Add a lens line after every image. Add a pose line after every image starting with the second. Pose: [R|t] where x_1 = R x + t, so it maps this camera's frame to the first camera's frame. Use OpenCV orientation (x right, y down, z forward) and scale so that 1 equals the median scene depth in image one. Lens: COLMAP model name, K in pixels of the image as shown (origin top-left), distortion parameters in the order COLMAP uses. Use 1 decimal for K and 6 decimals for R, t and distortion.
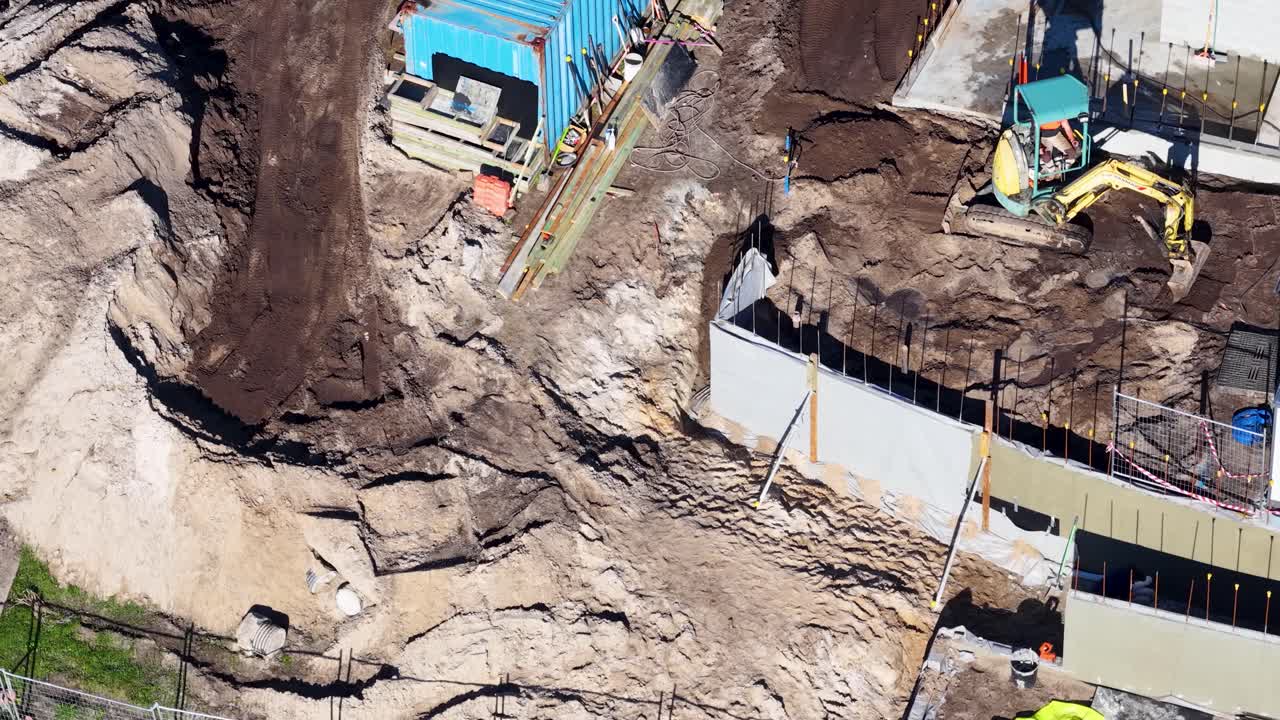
lens RADIAL K [[6257.5, 0, 639.7], [0, 6257.5, 358.6], [0, 0, 1]] dist [0.503456, 0.000000]
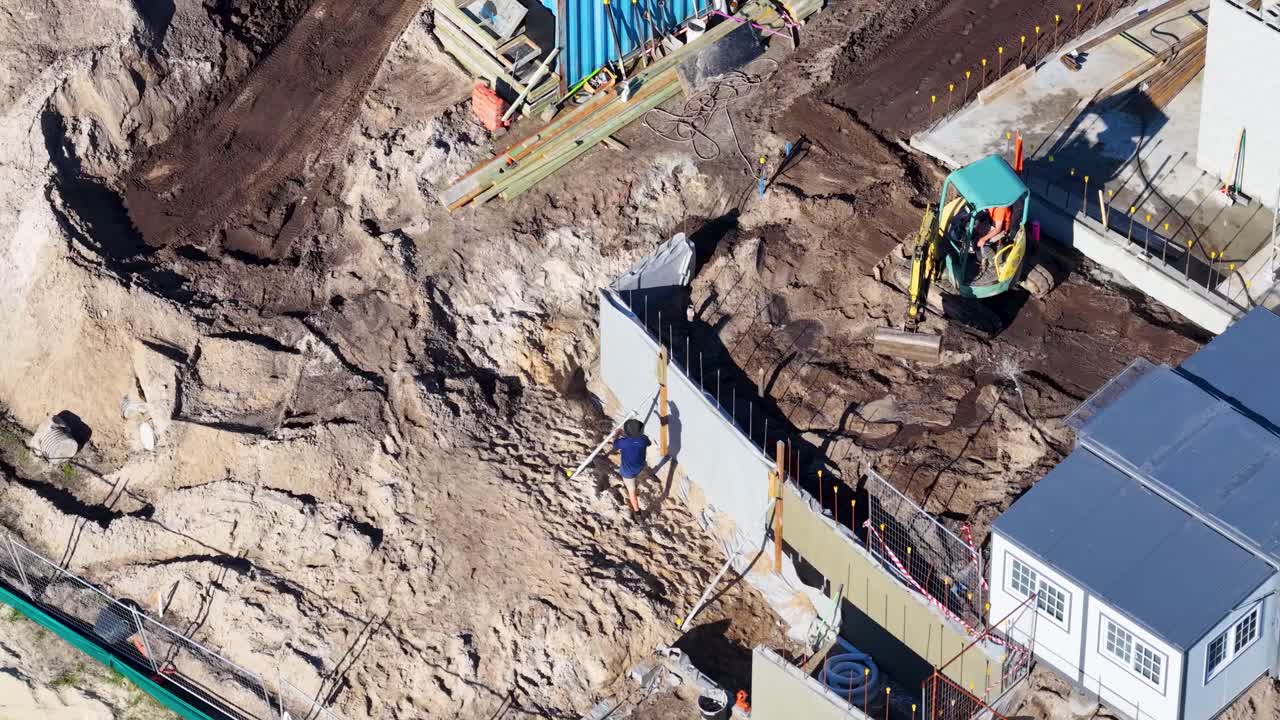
lens RADIAL K [[6257.5, 0, 639.8], [0, 6257.5, 361.6], [0, 0, 1]] dist [0.503456, 0.000000]
pose [[0.914794, 0.307159, -0.262306, 0.283373], [-0.304499, 0.951103, 0.051797, -0.048436], [0.265390, 0.032489, 0.963594, 0.043674]]
